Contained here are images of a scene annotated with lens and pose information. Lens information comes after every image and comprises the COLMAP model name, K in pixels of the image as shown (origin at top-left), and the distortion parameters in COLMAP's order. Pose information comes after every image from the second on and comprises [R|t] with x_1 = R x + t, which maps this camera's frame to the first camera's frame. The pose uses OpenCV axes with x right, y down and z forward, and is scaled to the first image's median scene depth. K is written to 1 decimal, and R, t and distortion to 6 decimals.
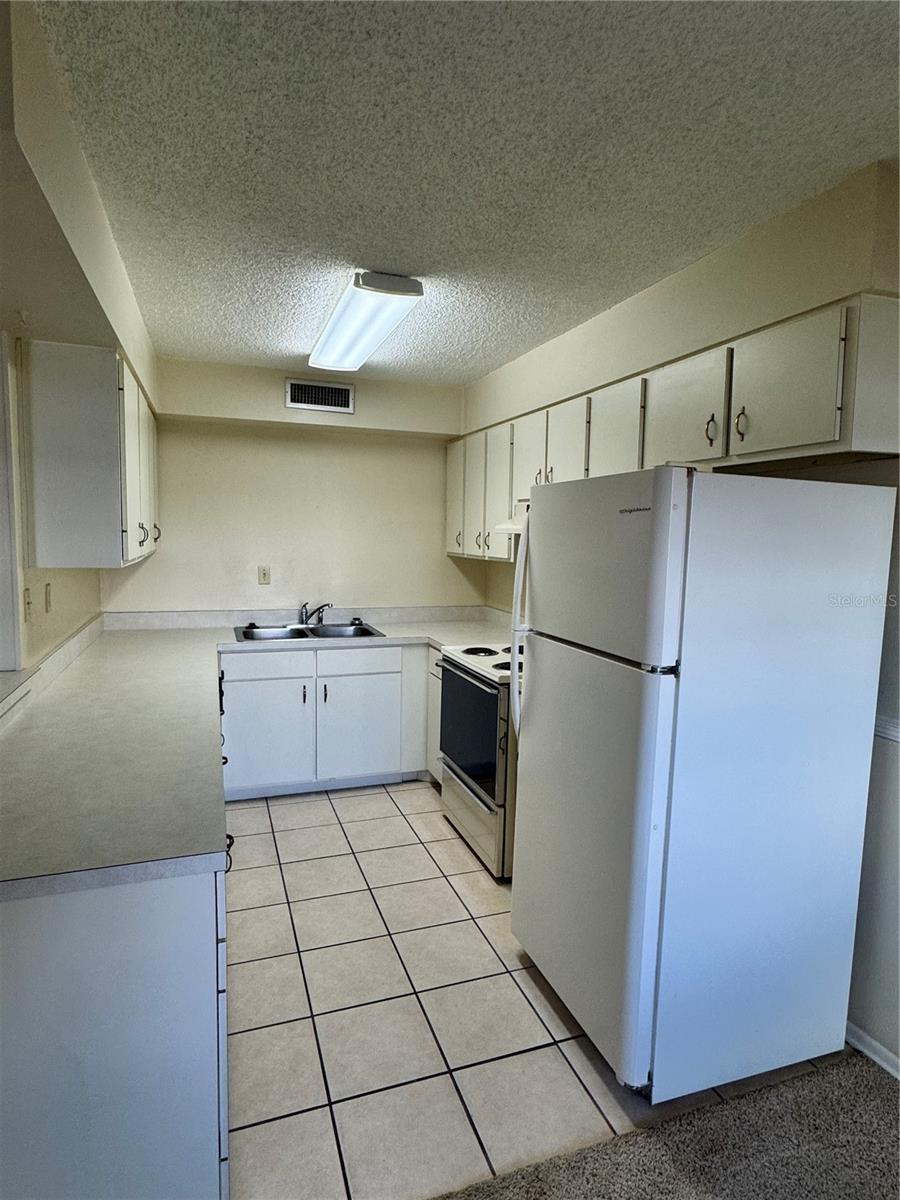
lens RADIAL K [[666.9, 0, 452.5], [0, 666.9, 596.5], [0, 0, 1]] dist [-0.003450, 0.001013]
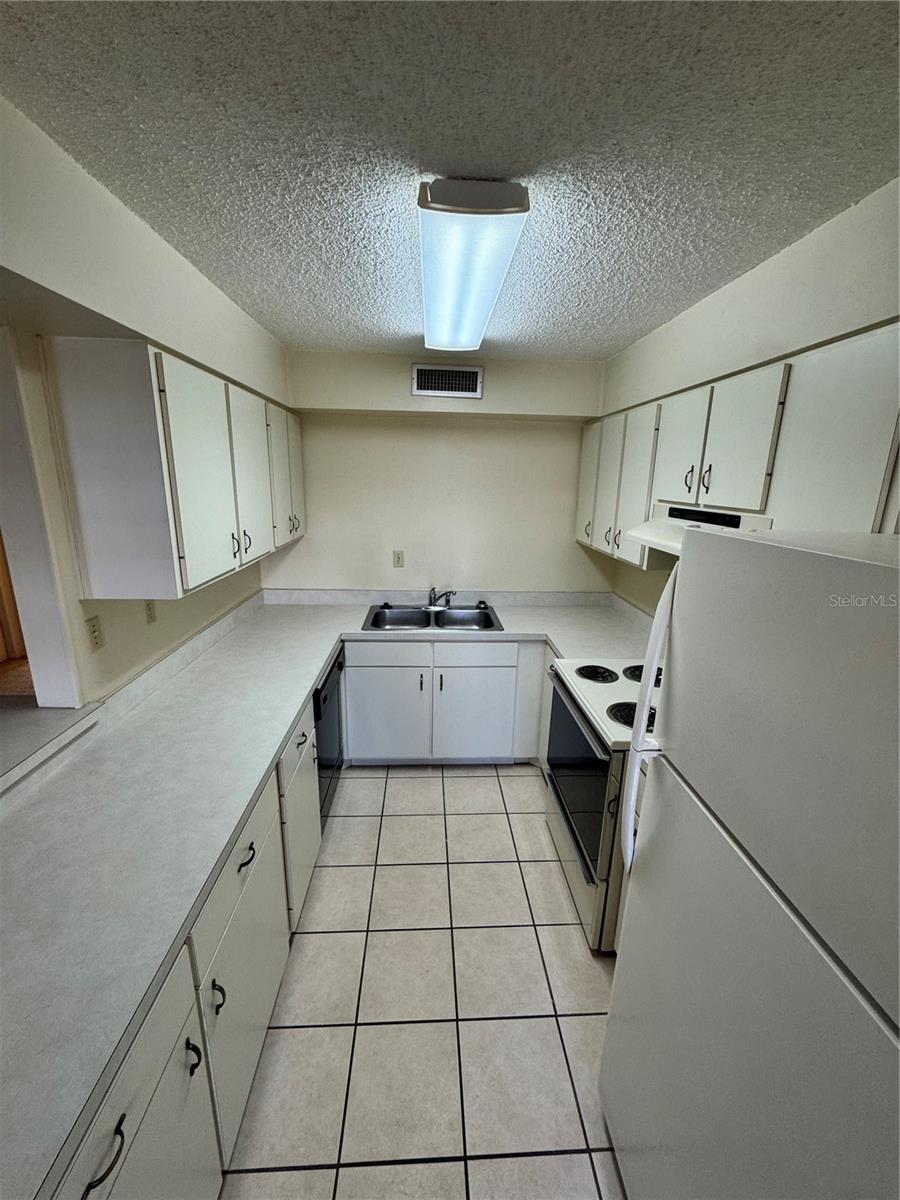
lens RADIAL K [[481.9, 0, 450.1], [0, 481.9, 602.0], [0, 0, 1]] dist [-0.001584, 0.000339]
pose [[0.957340, 0.071672, -0.279934, 0.024702], [-0.029196, 0.987786, 0.153060, -0.096445], [0.287485, -0.138358, 0.947739, 0.312060]]
